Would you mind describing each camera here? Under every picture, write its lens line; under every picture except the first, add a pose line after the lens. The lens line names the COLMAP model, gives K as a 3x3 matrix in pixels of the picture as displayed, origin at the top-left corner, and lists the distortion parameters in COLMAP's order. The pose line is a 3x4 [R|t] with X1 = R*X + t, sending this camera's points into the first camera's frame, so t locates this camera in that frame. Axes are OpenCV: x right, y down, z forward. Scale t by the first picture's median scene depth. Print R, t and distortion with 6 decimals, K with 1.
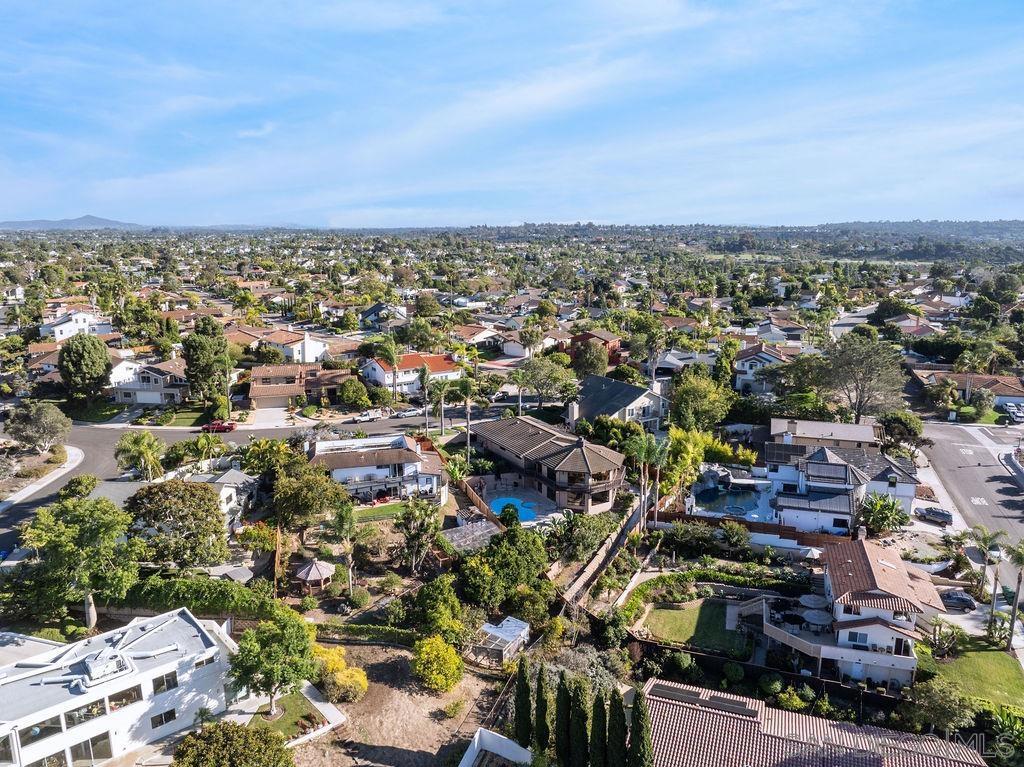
lens RADIAL K [[724.5, 0, 512.0], [0, 724.5, 383.5], [0, 0, 1]] dist [-0.036574, 0.003492]
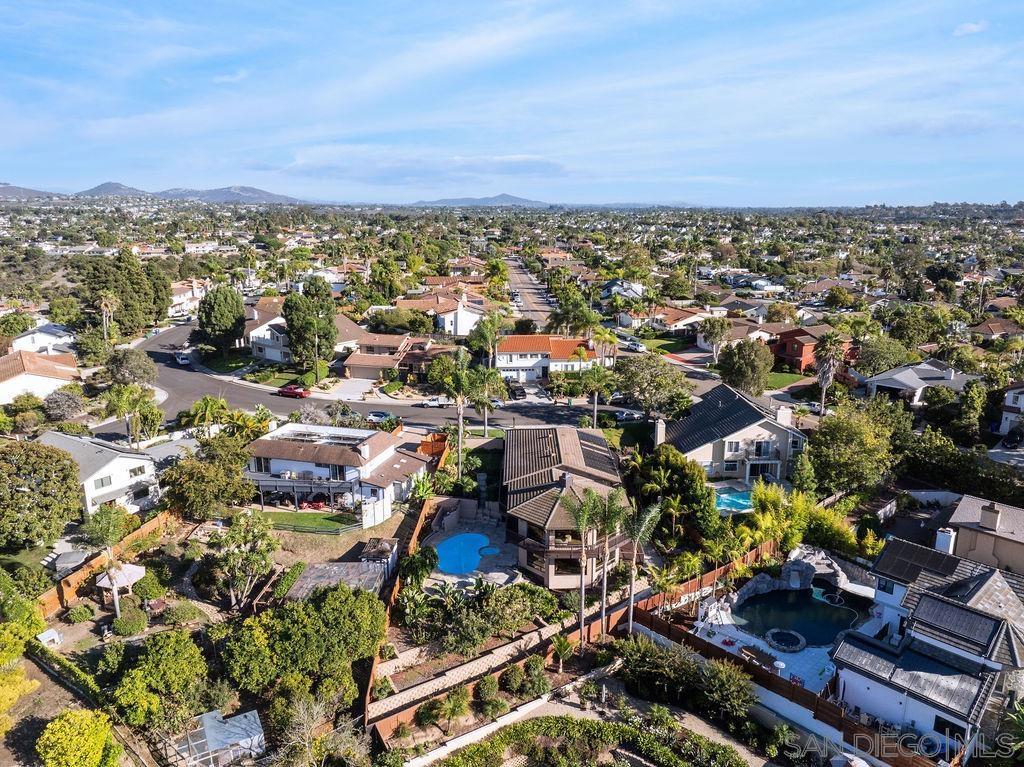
lens RADIAL K [[724.5, 0, 512.0], [0, 724.5, 383.5], [0, 0, 1]] dist [-0.036574, 0.003492]
pose [[0.868949, 0.119201, -0.480332, 0.301147], [-0.105872, 0.992865, 0.054864, -0.033878], [0.483445, 0.003179, 0.875369, 0.304146]]
